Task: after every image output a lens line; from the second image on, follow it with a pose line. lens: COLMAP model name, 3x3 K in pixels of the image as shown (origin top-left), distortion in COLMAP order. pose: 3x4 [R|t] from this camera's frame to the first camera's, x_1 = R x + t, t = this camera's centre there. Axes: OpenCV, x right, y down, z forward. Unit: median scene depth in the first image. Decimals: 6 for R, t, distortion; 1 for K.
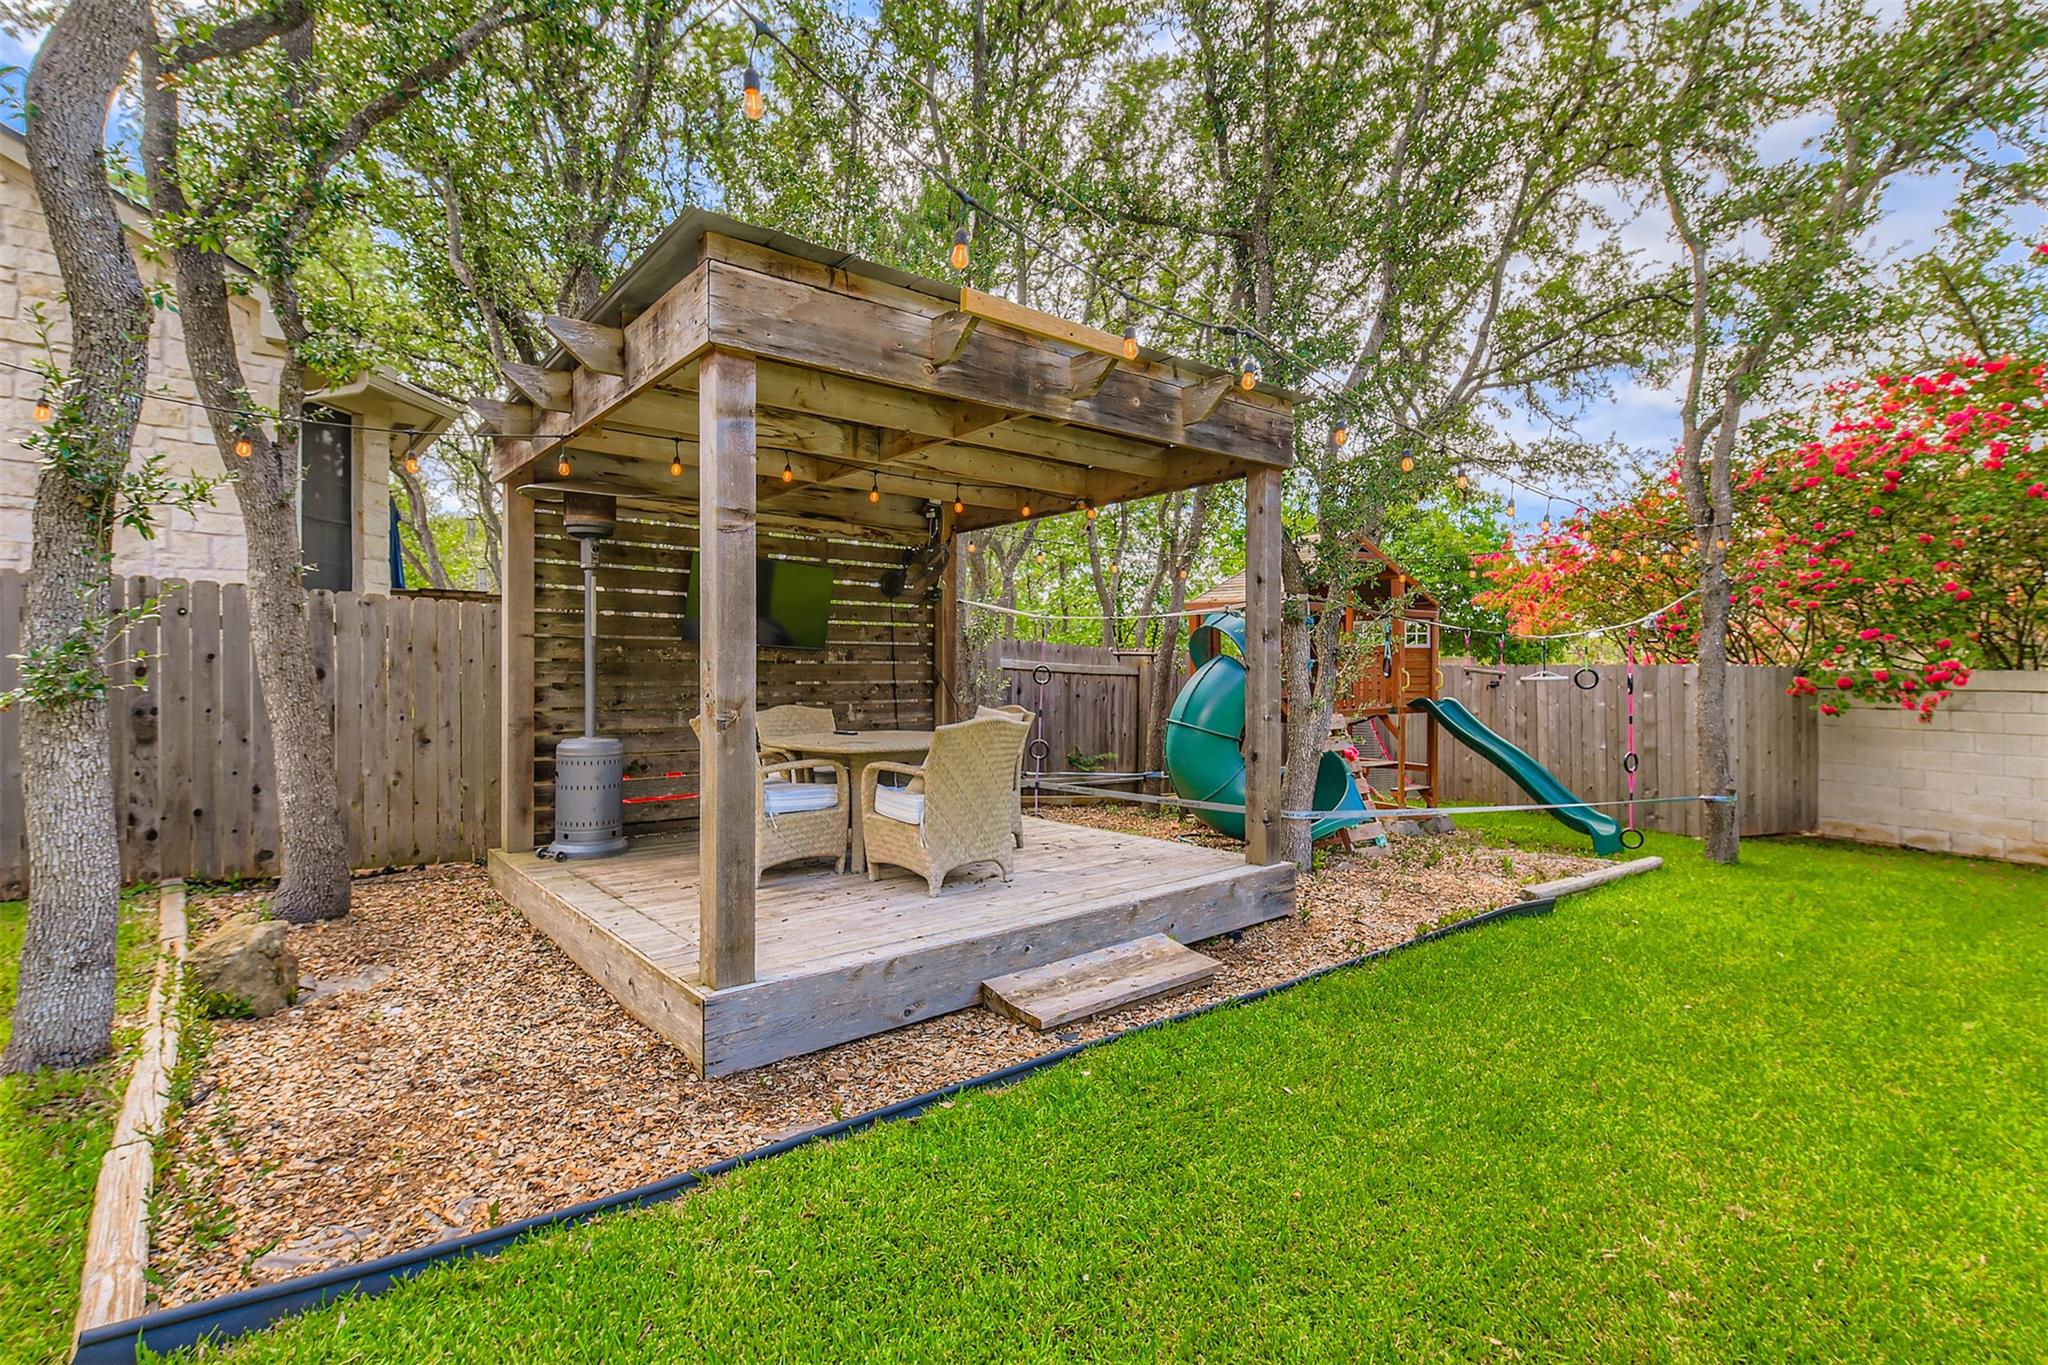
lens RADIAL K [[951.8, 0, 1028.7], [0, 951.8, 687.0], [0, 0, 1]] dist [0.006140, 0.000158]
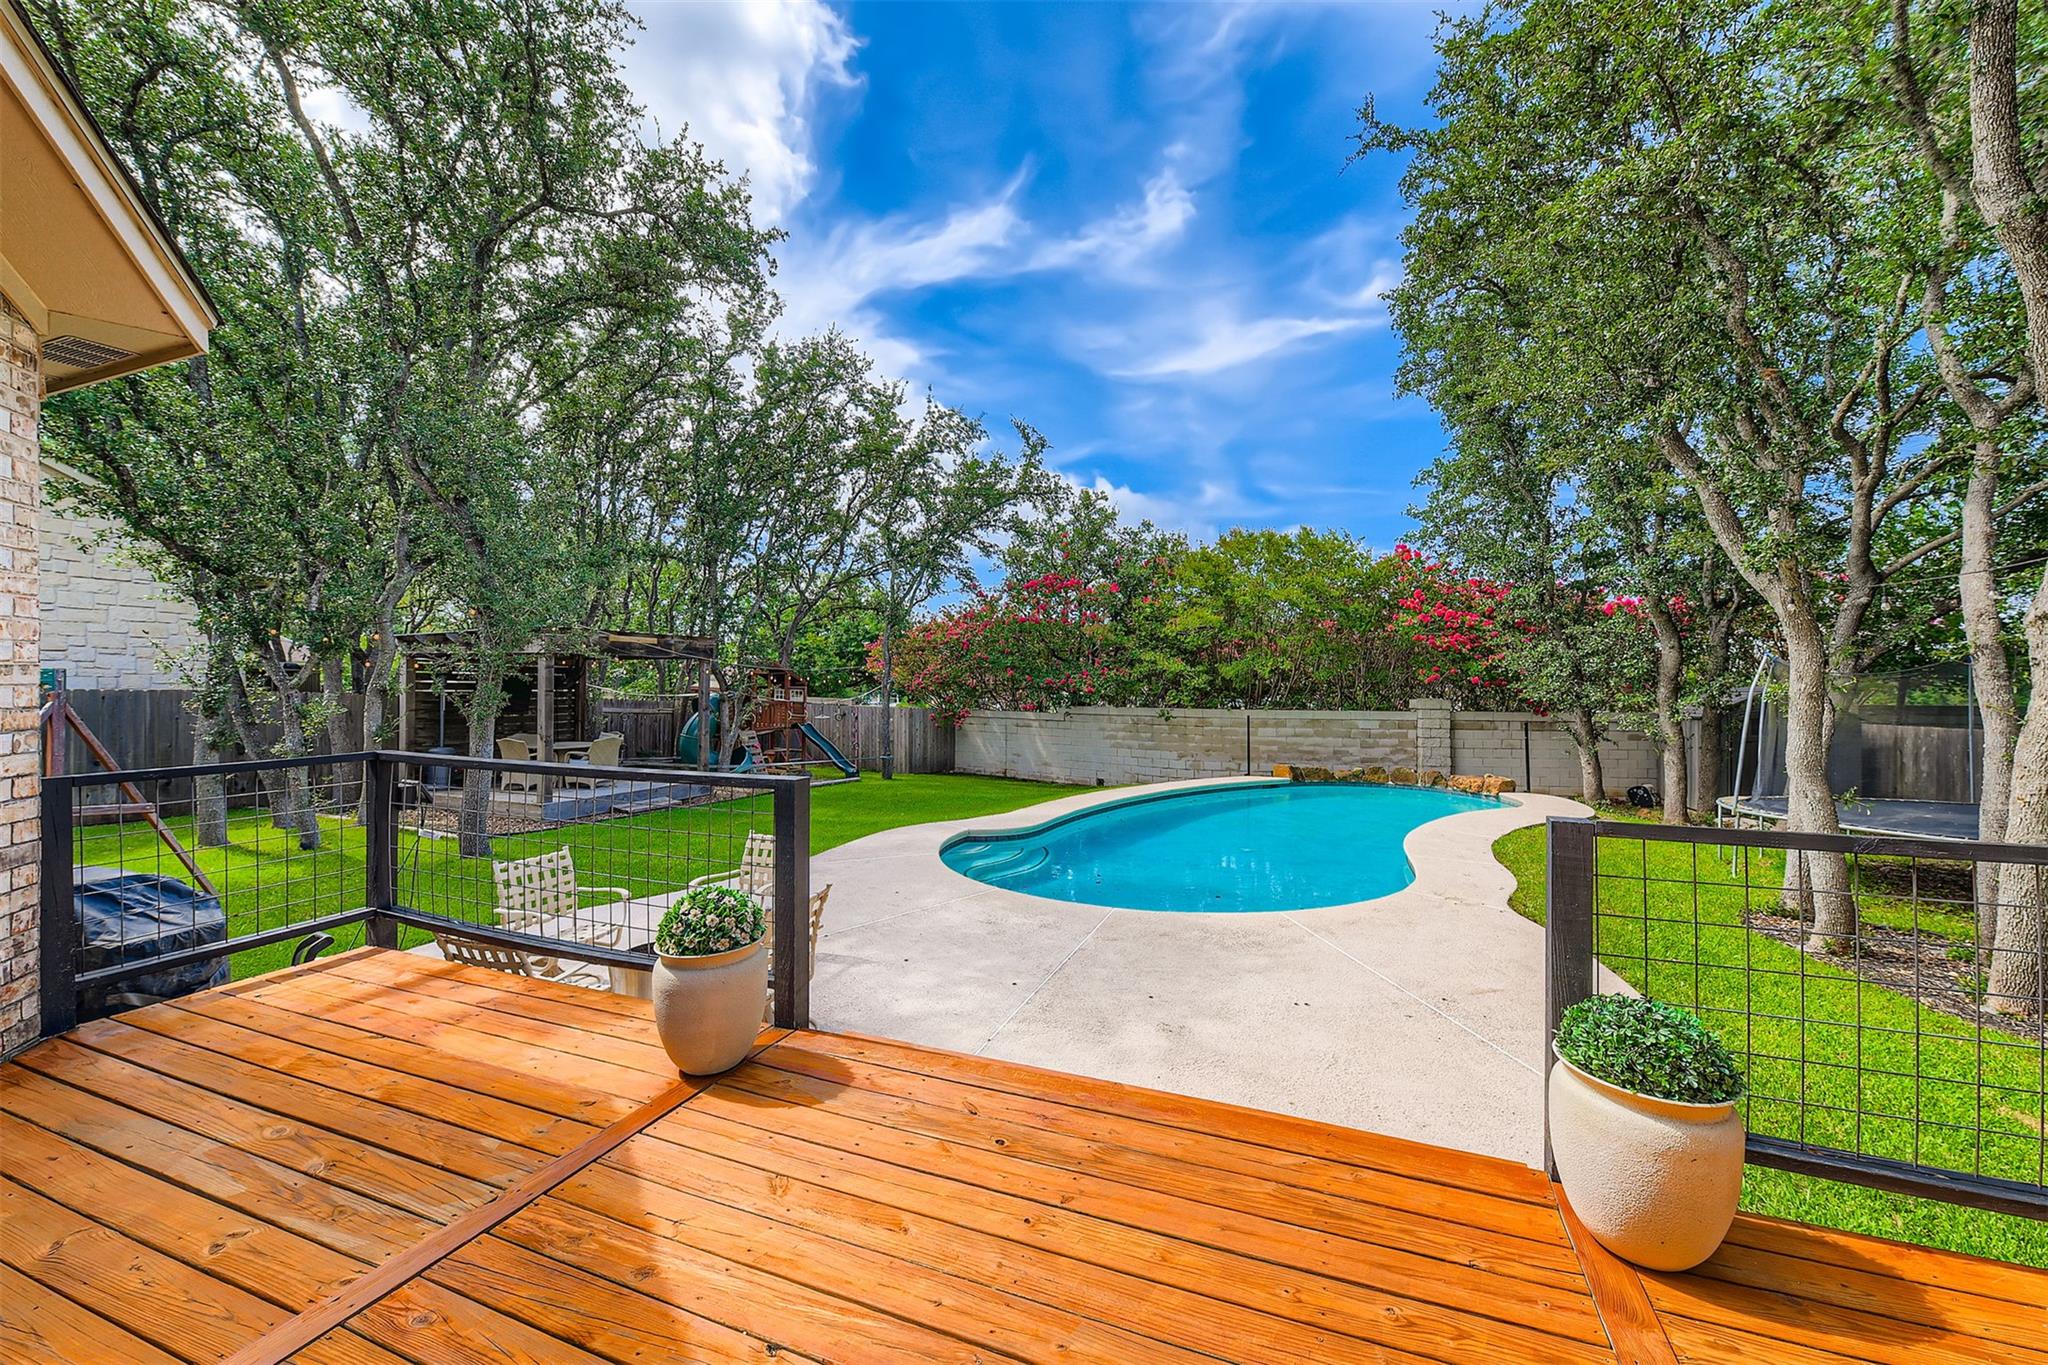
lens RADIAL K [[799.2, 0, 1038.1], [0, 799.2, 680.7], [0, 0, 1]] dist [0.009605, -0.003387]
pose [[0.869775, 0.004890, 0.493425, -0.082500], [0.006469, 0.999752, -0.021311, -0.057141], [-0.493407, 0.021728, 0.869527, -1.334314]]
